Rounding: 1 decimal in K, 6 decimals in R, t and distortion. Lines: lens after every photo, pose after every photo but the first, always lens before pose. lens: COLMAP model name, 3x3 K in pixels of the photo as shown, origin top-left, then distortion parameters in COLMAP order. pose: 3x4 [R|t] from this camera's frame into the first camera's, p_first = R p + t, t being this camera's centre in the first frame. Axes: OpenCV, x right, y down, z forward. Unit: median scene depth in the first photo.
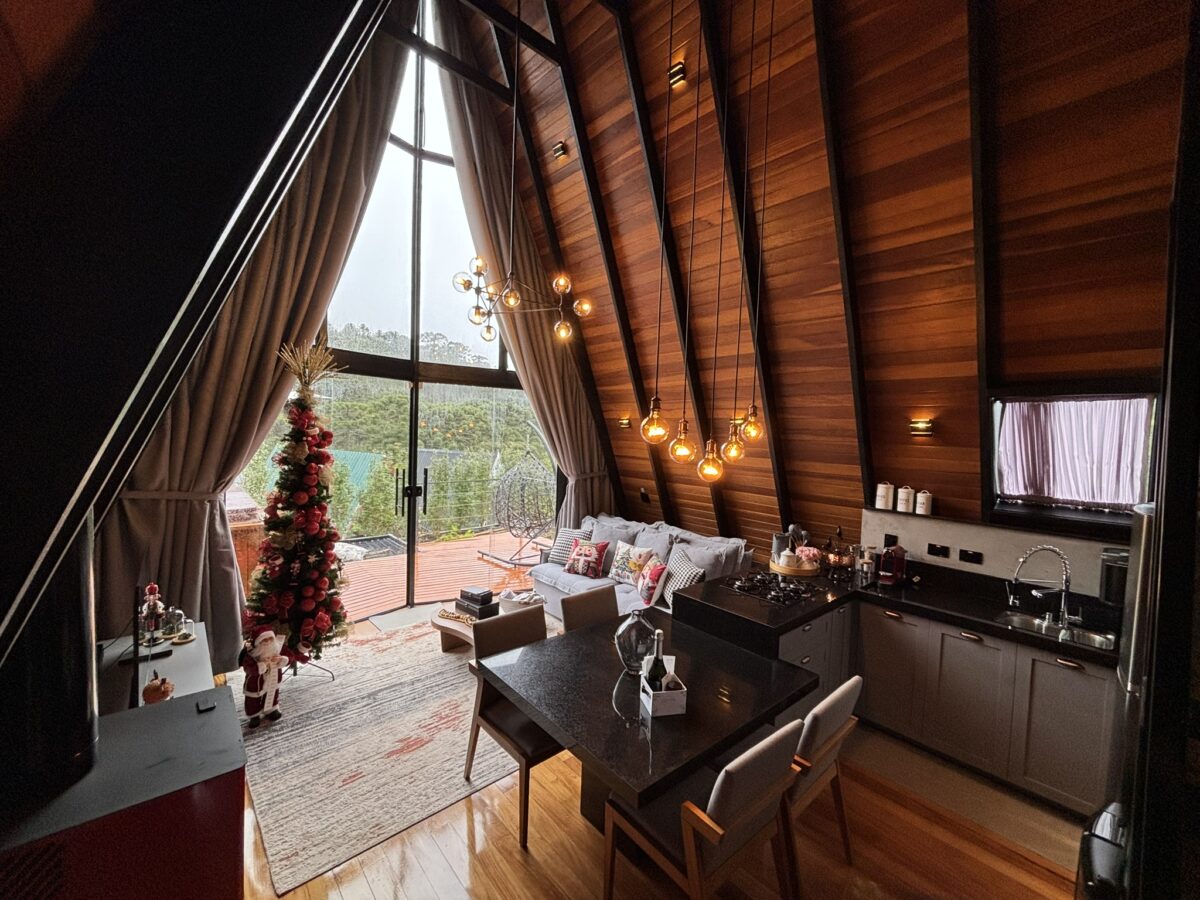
lens RADIAL K [[486.9, 0, 589.3], [0, 486.9, 439.1], [0, 0, 1]] dist [0.000145, 0.000044]
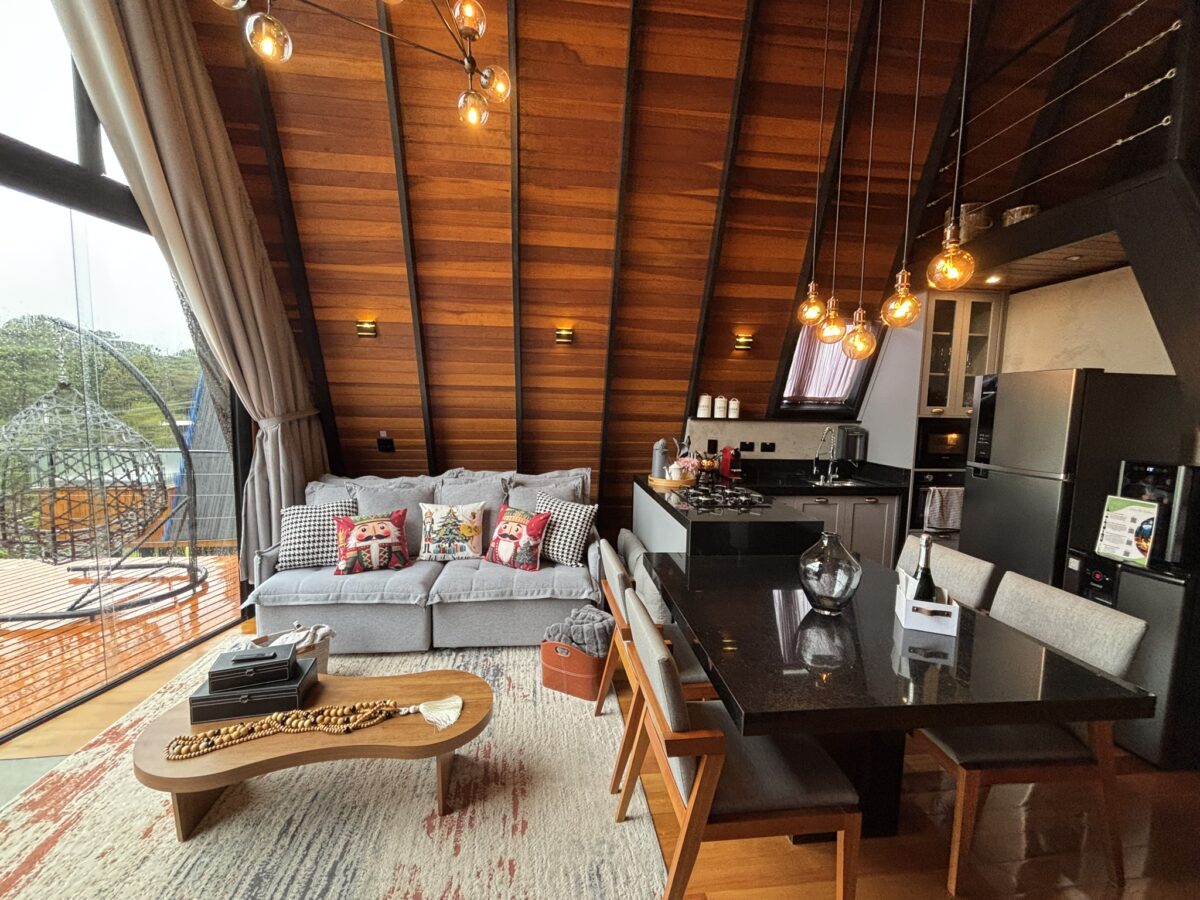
lens RADIAL K [[486.9, 0, 593.7], [0, 486.9, 440.7], [0, 0, 1]] dist [0.000145, 0.000044]
pose [[0.556537, -0.074195, 0.827503, -0.352610], [0.017805, 0.996841, 0.077403, 0.081014], [-0.830632, -0.028344, 0.556100, 0.458670]]
